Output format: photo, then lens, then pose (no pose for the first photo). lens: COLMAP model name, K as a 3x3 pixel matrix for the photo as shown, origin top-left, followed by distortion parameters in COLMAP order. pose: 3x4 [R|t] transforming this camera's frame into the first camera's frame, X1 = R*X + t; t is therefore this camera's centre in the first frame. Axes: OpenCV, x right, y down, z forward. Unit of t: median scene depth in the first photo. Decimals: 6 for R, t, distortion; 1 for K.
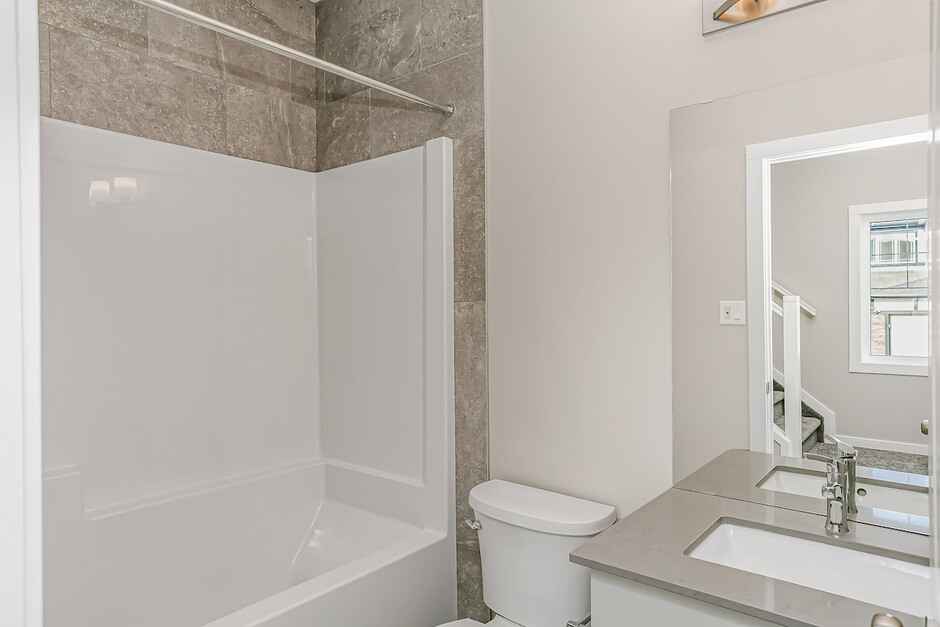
lens RADIAL K [[598.8, 0, 470.0], [0, 598.8, 313.5], [0, 0, 1]] dist [0.034848, 0.000287]
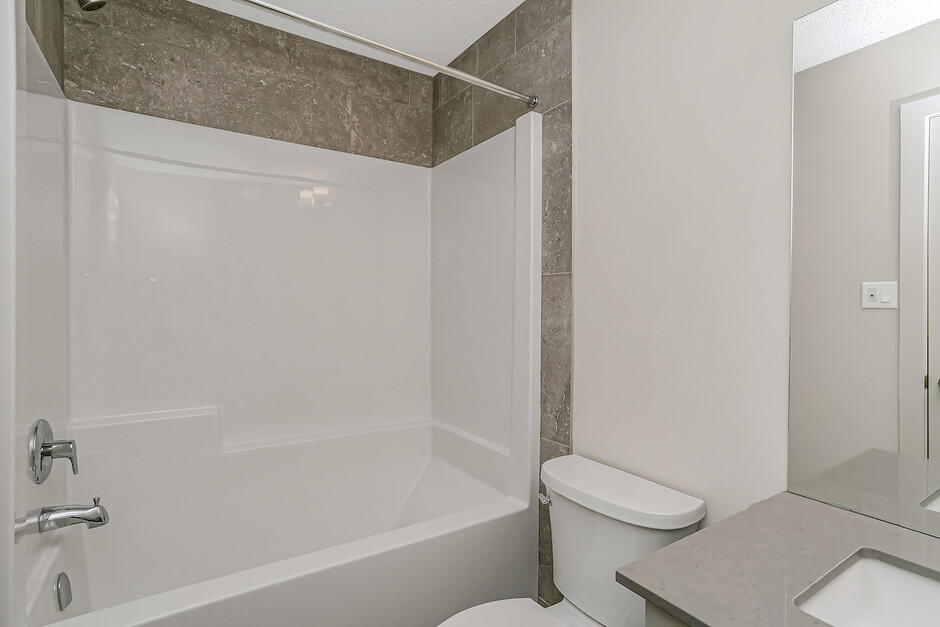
lens RADIAL K [[460.7, 0, 460.6], [0, 460.7, 315.9], [0, 0, 1]] dist [-0.023767, 0.020034]
pose [[0.947290, 0.006401, -0.320312, 0.093933], [-0.007683, 0.999967, -0.002738, 0.052843], [0.320284, 0.005054, 0.947308, 0.227506]]
